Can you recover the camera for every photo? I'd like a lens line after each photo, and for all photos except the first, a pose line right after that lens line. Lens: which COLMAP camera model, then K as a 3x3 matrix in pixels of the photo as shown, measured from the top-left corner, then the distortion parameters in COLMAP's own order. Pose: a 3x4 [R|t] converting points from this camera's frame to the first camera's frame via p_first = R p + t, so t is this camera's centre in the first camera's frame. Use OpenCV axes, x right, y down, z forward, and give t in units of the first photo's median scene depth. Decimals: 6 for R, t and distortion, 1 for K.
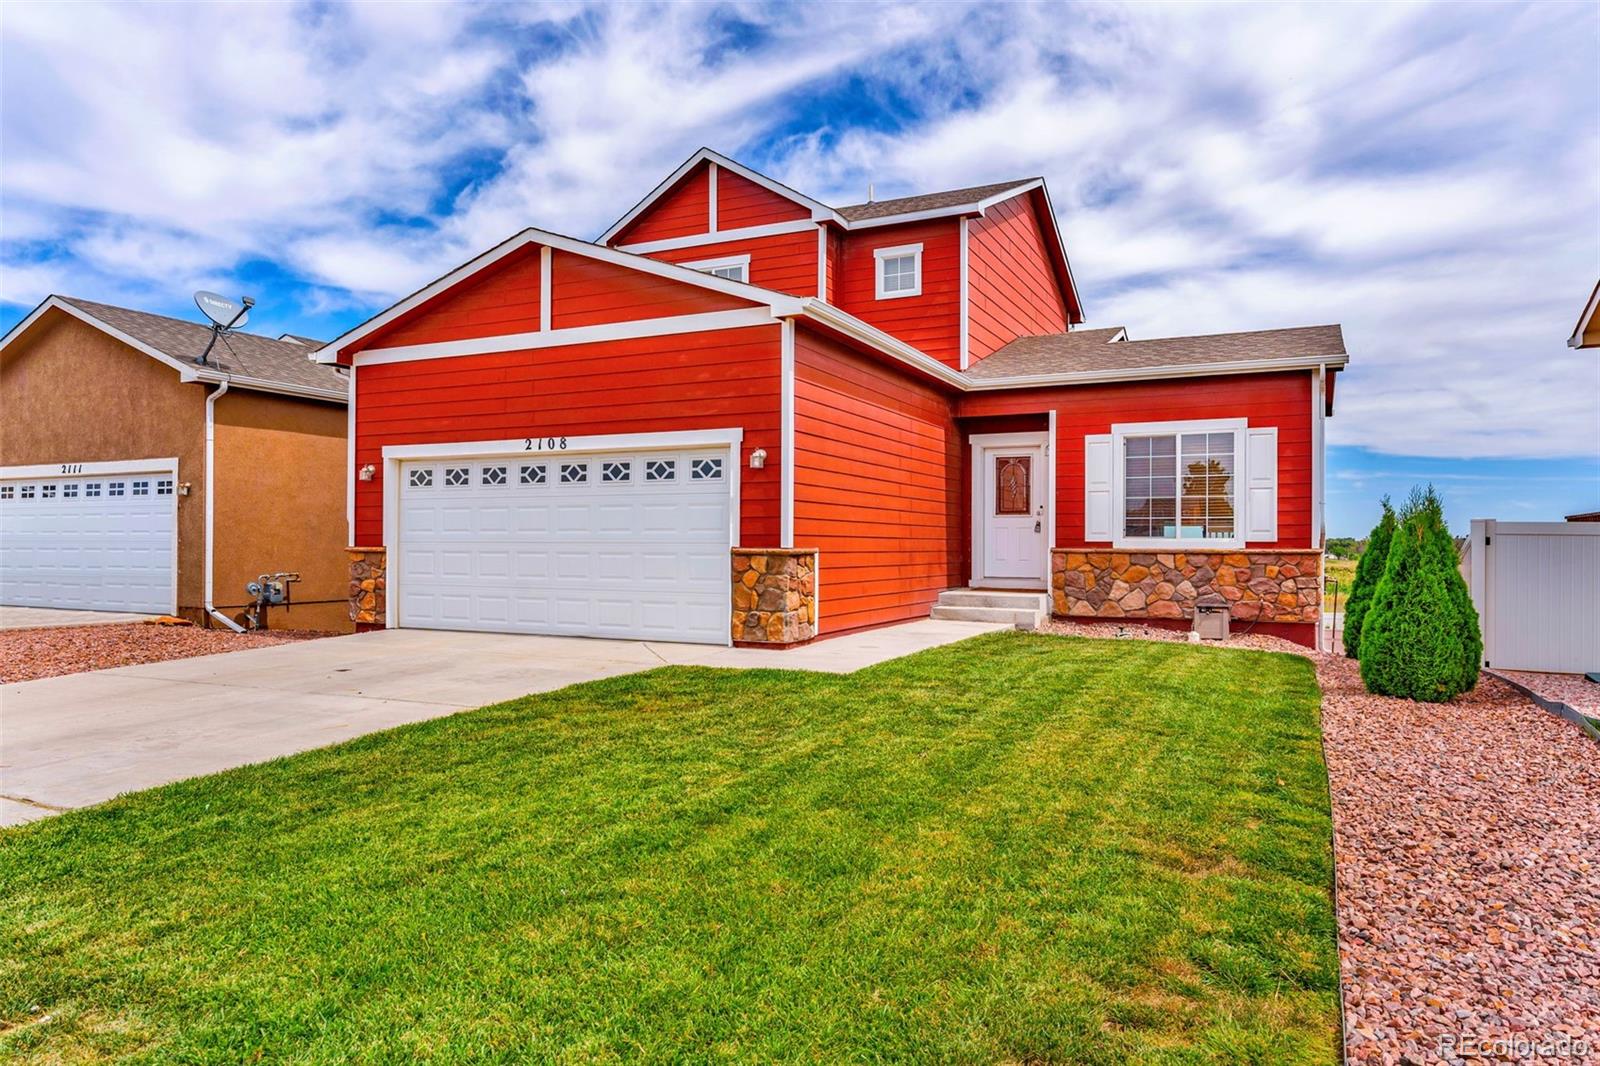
lens RADIAL K [[1069.2, 0, 805.9], [0, 1069.2, 543.6], [0, 0, 1]] dist [-0.020515, 0.016141]
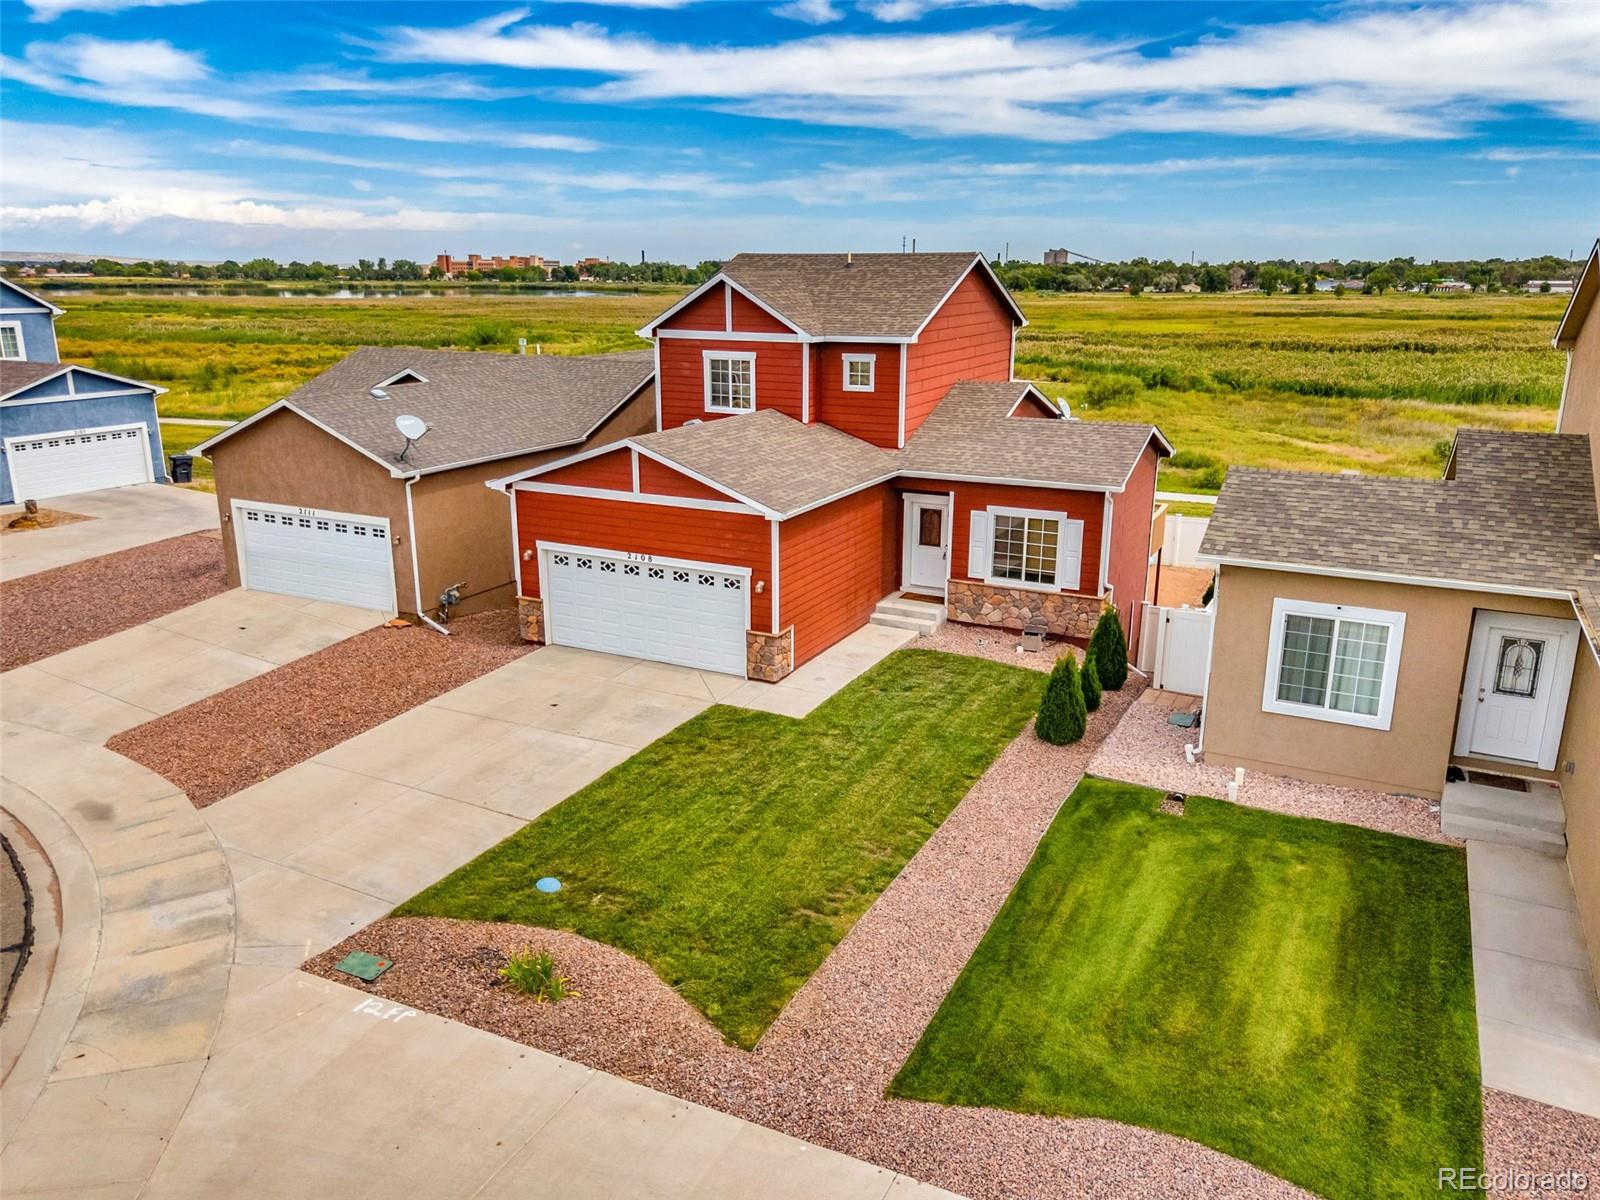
lens RADIAL K [[1199.8, 0, 801.8], [0, 1199.8, 599.9], [0, 0, 1]] dist [0.064519, 0.000272]
pose [[0.999695, 0.003621, -0.024447, 0.065071], [0.002769, 0.966561, 0.256423, -0.481969], [0.024558, -0.256412, 0.966255, -0.835585]]
